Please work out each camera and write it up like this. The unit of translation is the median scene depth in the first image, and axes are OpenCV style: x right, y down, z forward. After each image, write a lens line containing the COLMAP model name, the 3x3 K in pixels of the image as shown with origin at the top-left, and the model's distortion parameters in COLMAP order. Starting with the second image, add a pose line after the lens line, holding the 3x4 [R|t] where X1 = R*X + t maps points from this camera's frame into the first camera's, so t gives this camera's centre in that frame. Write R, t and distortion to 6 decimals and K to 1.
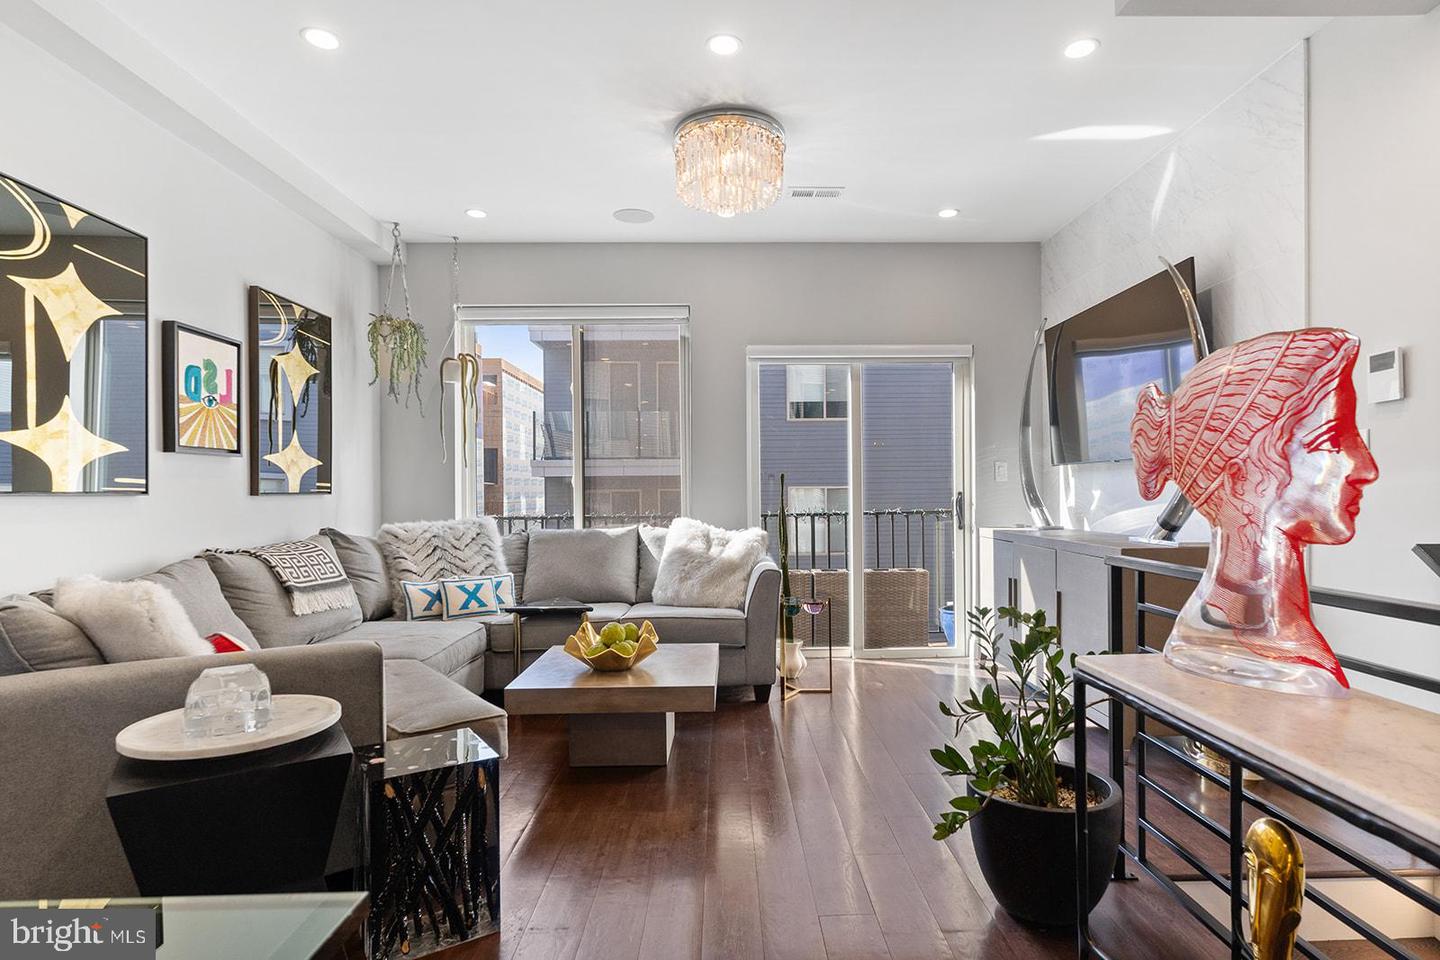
lens RADIAL K [[765.4, 0, 750.1], [0, 765.4, 495.8], [0, 0, 1]] dist [-0.005730, 0.001558]
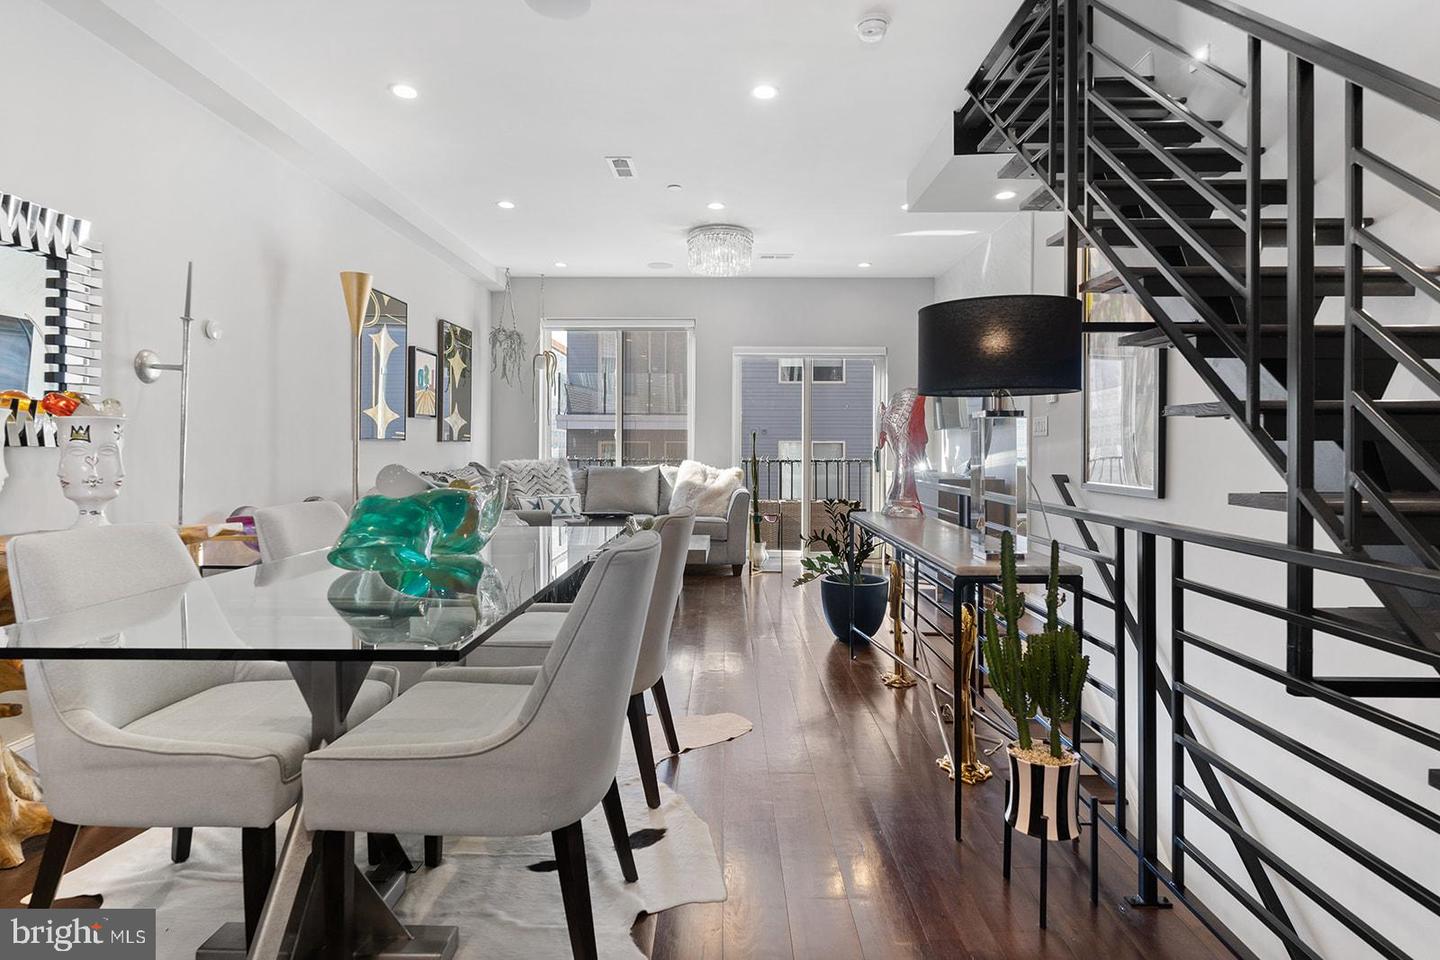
lens RADIAL K [[753.7, 0, 718.6], [0, 753.7, 452.3], [0, 0, 1]] dist [-0.003576, 0.001173]
pose [[0.998960, 0.015269, -0.042957, 0.043372], [-0.015075, 0.999875, 0.004849, 0.004956], [0.043026, -0.004197, 0.999065, -0.598743]]
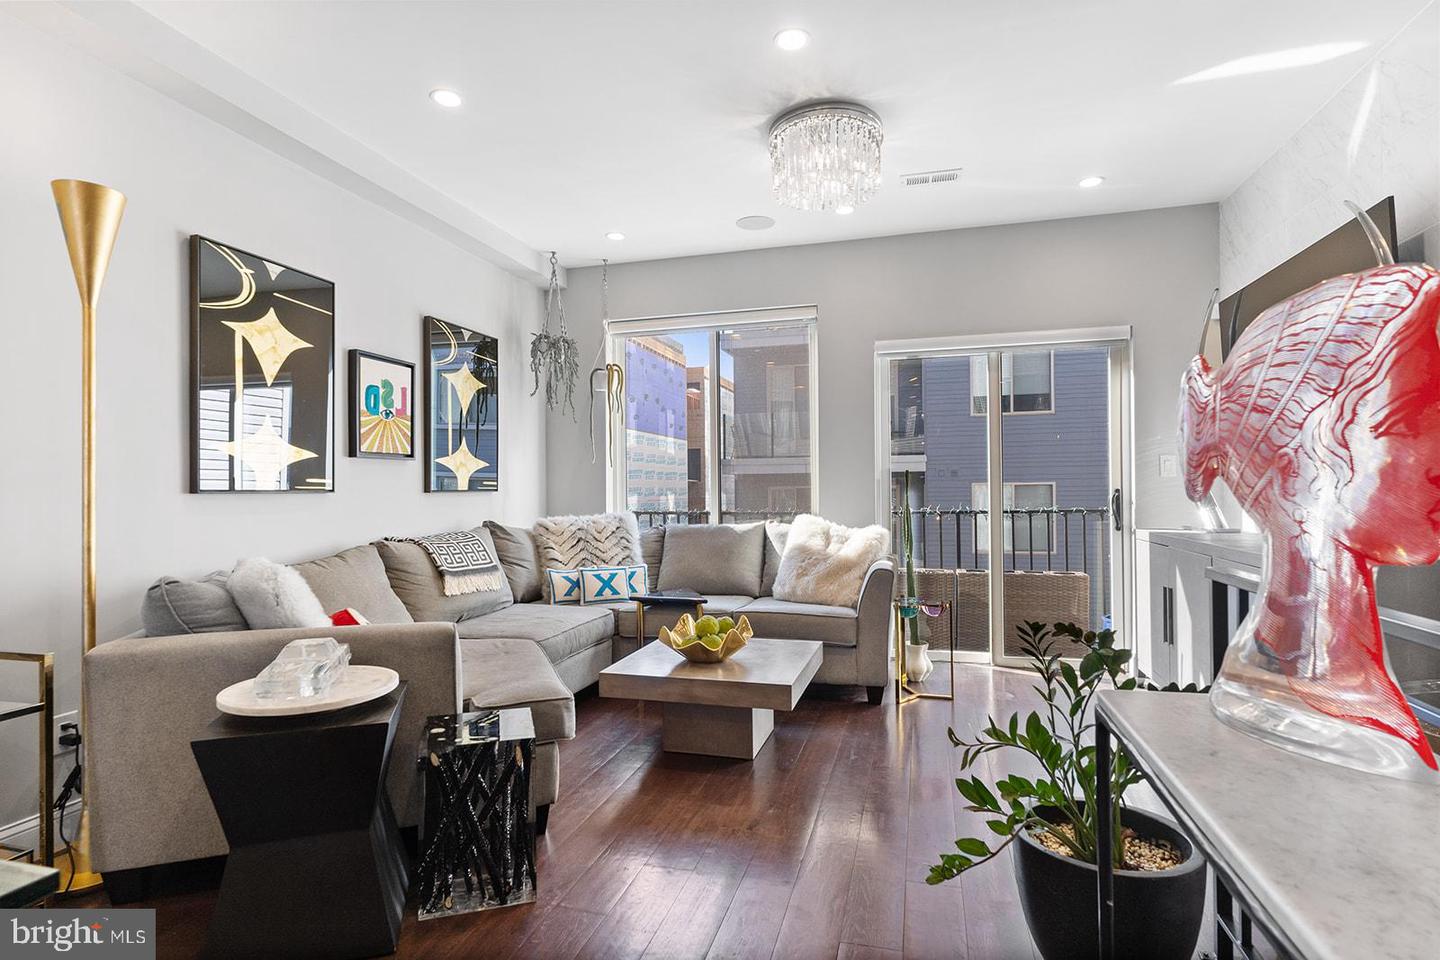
lens RADIAL K [[731.3, 0, 721.8], [0, 731.3, 486.6], [0, 0, 1]] dist [-0.004686, 0.001632]
pose [[0.953936, -0.001695, -0.300006, 0.115073], [-0.000499, 0.999974, -0.007236, -0.001646], [0.300011, 0.007052, 0.953910, 0.050253]]
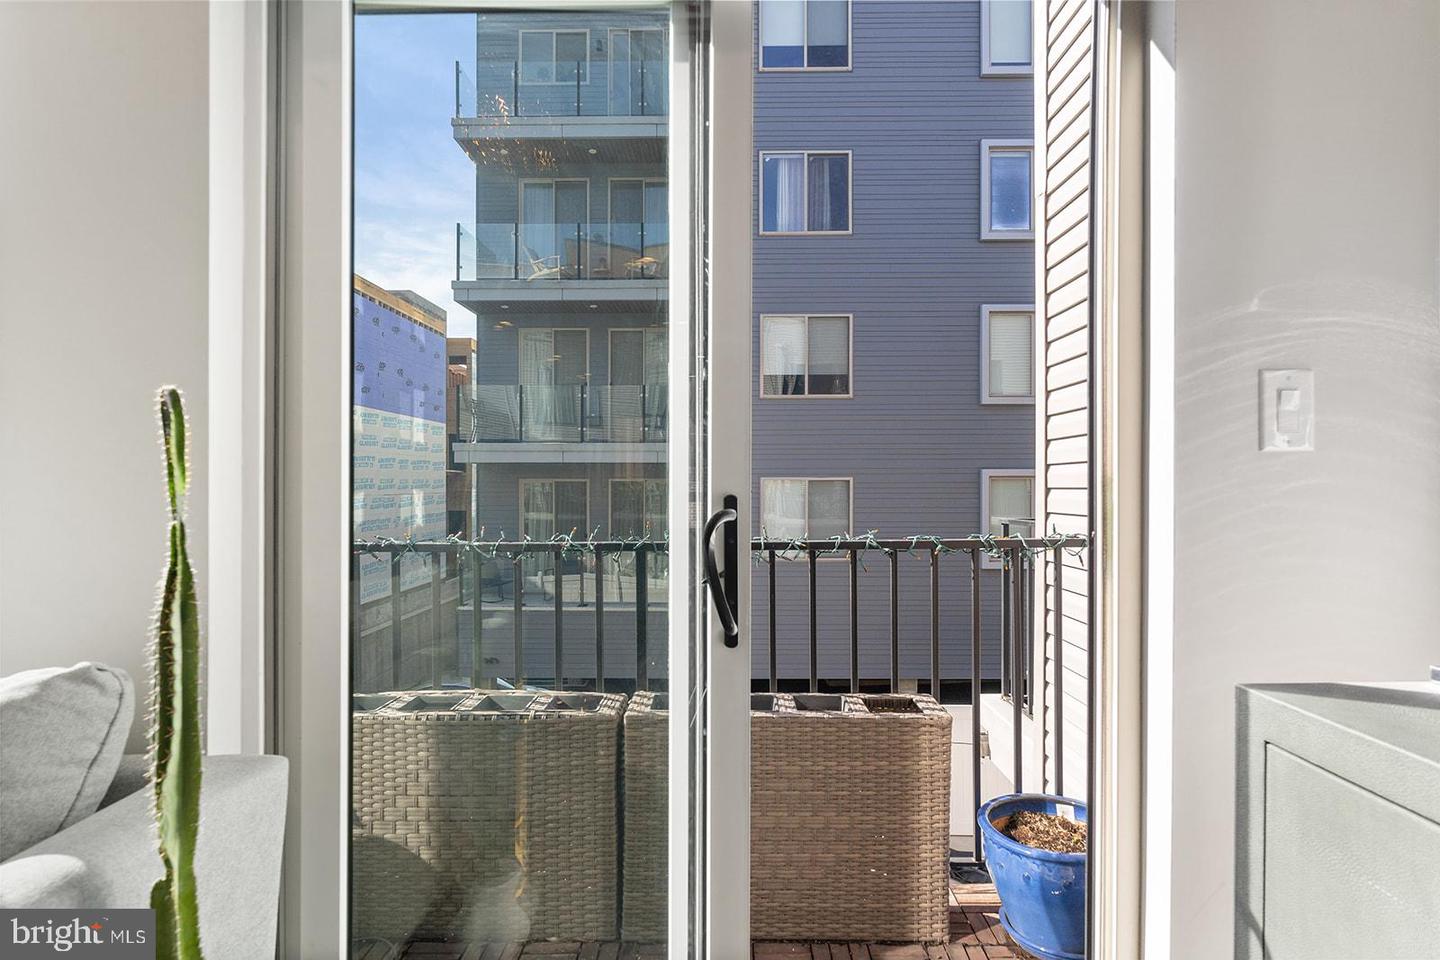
lens RADIAL K [[731.3, 0, 721.8], [0, 731.3, 486.6], [0, 0, 1]] dist [-0.004686, 0.001632]
pose [[0.998769, 0.009867, -0.048620, 0.214722], [-0.009856, 0.999951, 0.000463, -0.009469], [0.048623, 0.000017, 0.998817, 0.989155]]
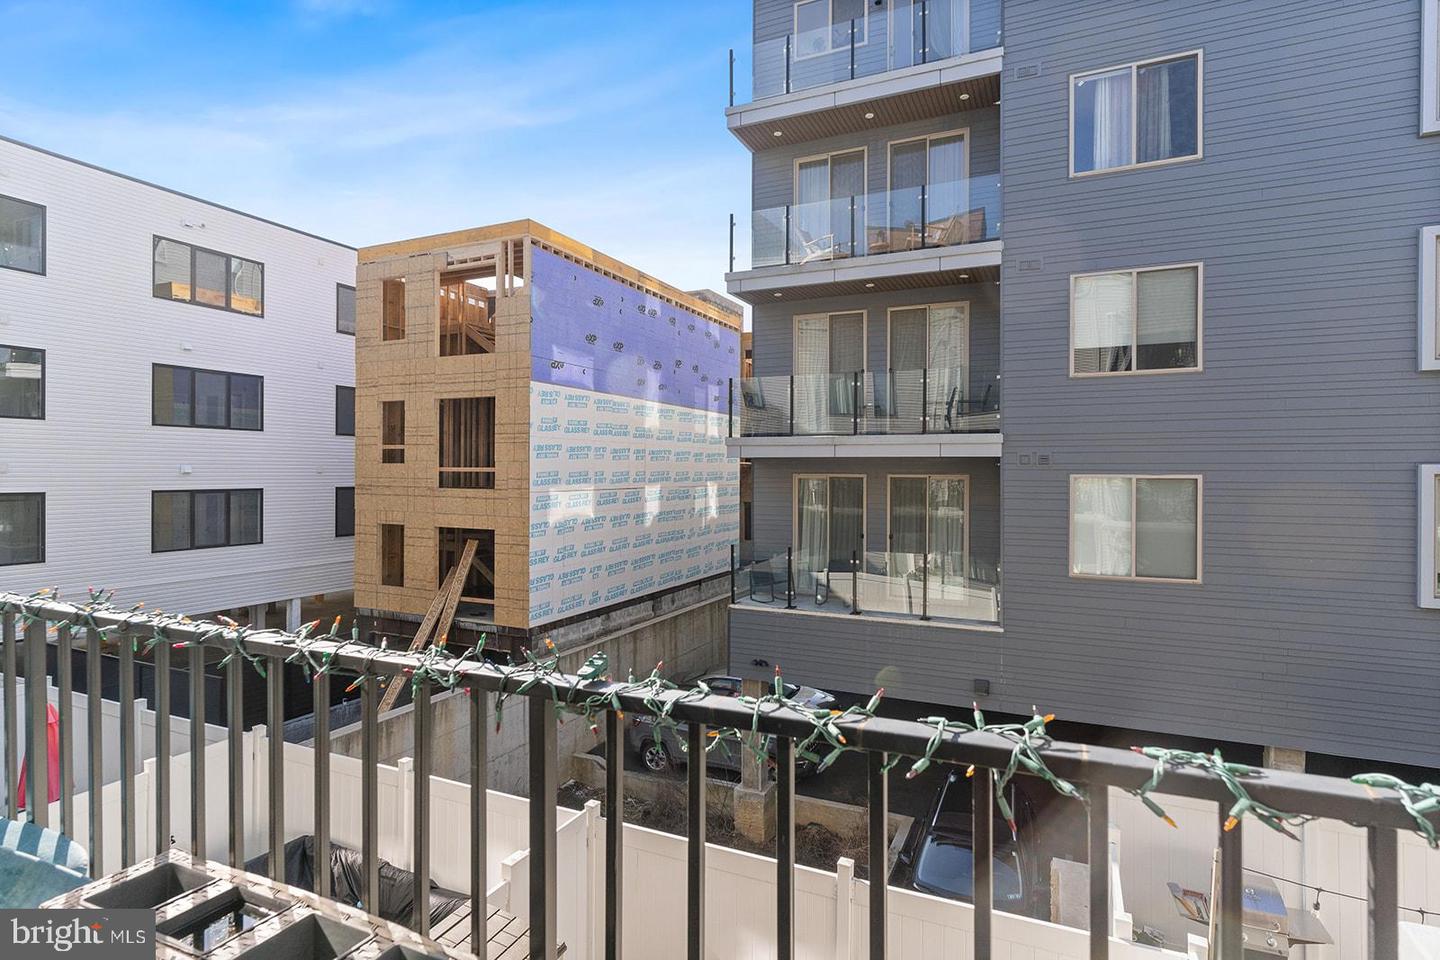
lens RADIAL K [[742.6, 0, 720.8], [0, 742.6, 471.5], [0, 0, 1]] dist [-0.002931, 0.002562]
pose [[0.892011, 0.014208, -0.451790, 0.329139], [-0.016153, 0.999869, -0.000448, -0.043292], [0.451724, 0.007698, 0.892124, 1.305773]]
